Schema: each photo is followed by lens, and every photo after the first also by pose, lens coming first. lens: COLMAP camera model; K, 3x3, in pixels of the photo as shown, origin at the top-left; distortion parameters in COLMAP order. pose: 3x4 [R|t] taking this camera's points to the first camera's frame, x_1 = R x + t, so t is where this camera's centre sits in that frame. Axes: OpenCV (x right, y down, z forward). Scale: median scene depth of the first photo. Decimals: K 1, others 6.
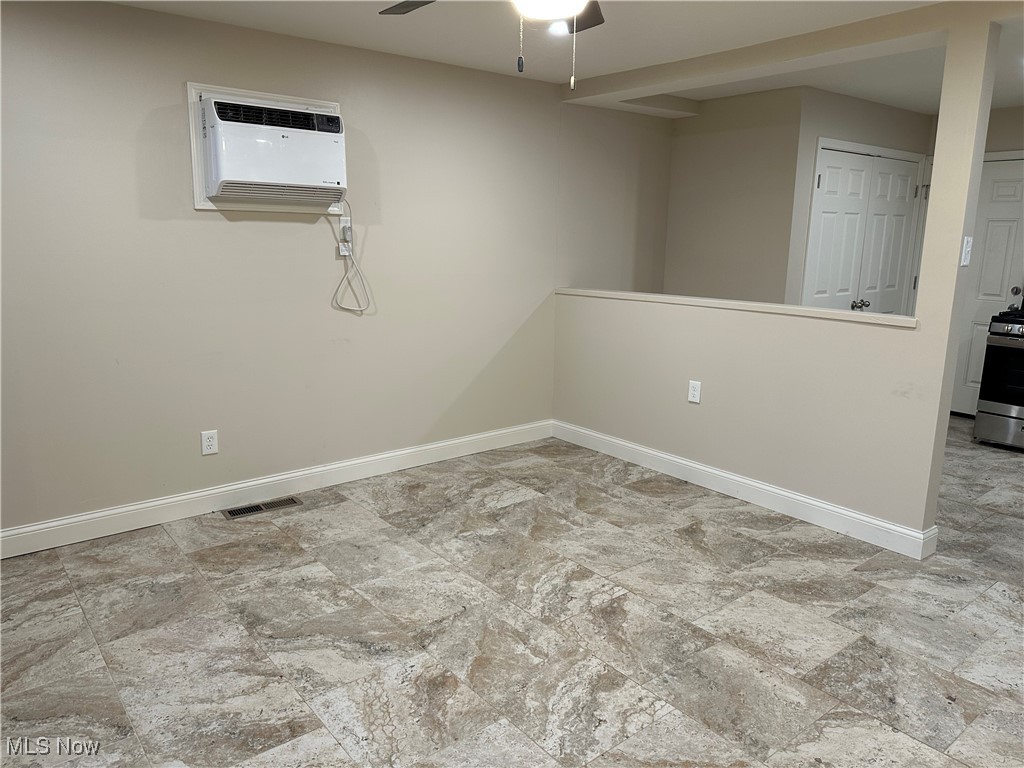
lens RADIAL K [[717.5, 0, 512.0], [0, 717.5, 384.0], [0, 0, 1]] dist [0.075489, -0.117361]
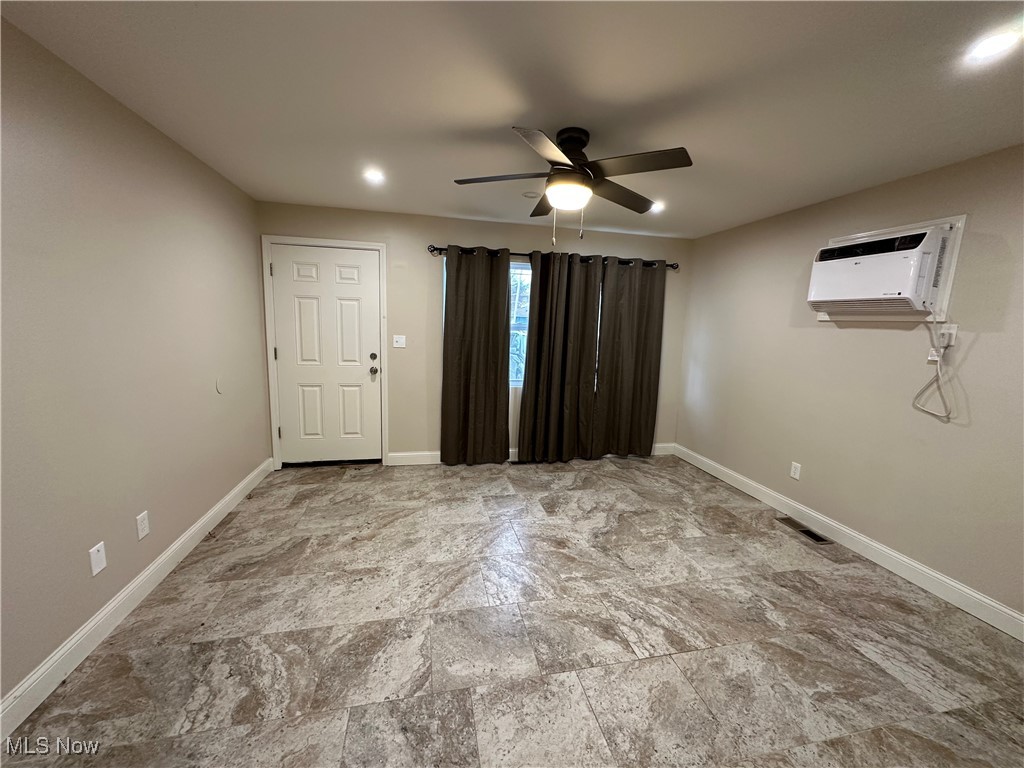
lens RADIAL K [[407.3, 0, 512.0], [0, 407.3, 384.0], [0, 0, 1]] dist [0.002548, 0.000515]
pose [[-0.441467, 0.109636, -0.890554, 0.711100], [-0.225110, 0.947232, 0.228205, -0.185104], [0.868581, 0.301218, -0.393491, 0.918906]]
